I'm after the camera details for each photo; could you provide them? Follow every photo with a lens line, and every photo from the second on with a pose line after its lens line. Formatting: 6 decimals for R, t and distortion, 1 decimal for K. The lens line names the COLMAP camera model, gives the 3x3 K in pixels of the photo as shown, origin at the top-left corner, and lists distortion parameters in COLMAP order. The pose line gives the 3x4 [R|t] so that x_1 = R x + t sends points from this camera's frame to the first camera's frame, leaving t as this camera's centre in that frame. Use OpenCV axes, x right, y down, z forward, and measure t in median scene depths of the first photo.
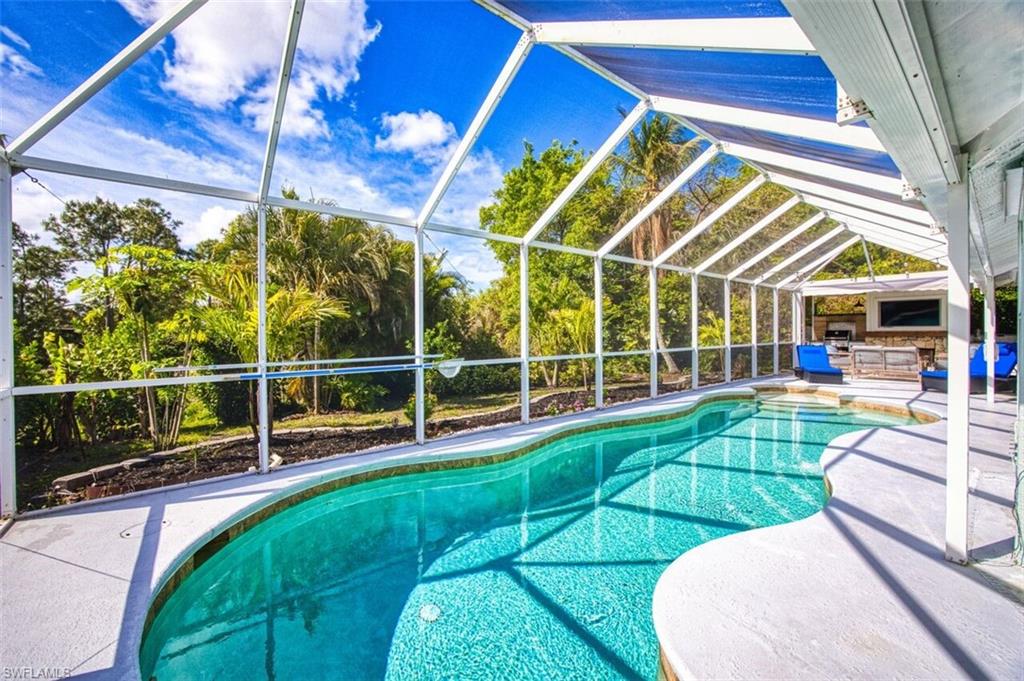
lens RADIAL K [[426.7, 0, 507.5], [0, 426.7, 338.0], [0, 0, 1]] dist [-0.002125, -0.000232]
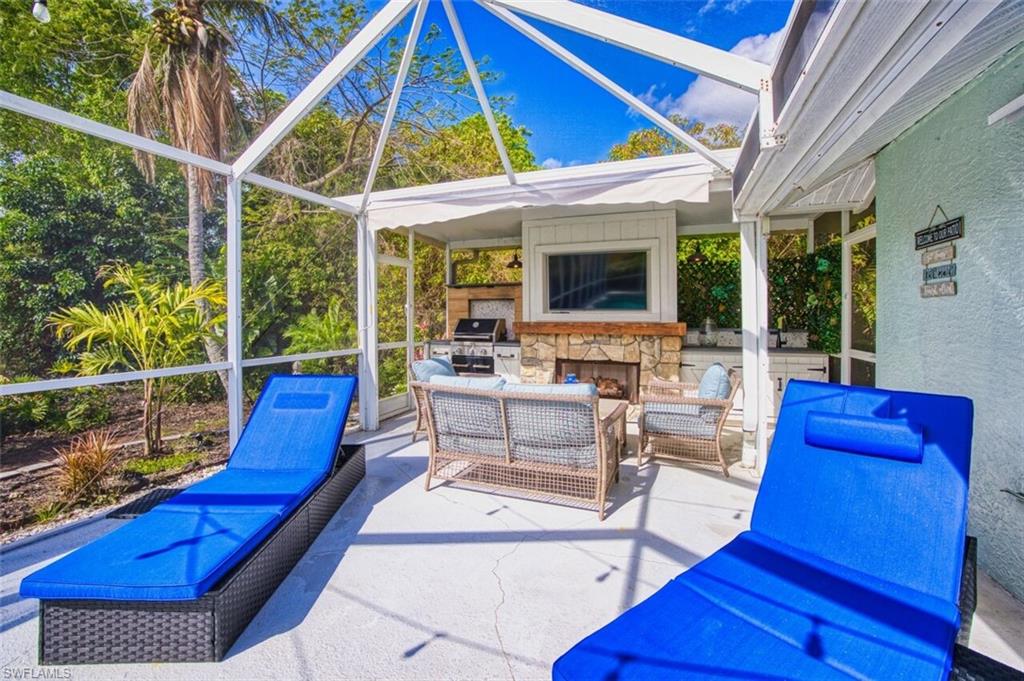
lens RADIAL K [[431.8, 0, 495.0], [0, 431.8, 312.9], [0, 0, 1]] dist [-0.003375, -0.000478]
pose [[0.891150, 0.008407, 0.453632, 0.615903], [0.001162, 0.999783, -0.020812, -0.015535], [-0.453708, 0.019074, 0.890946, 0.617924]]
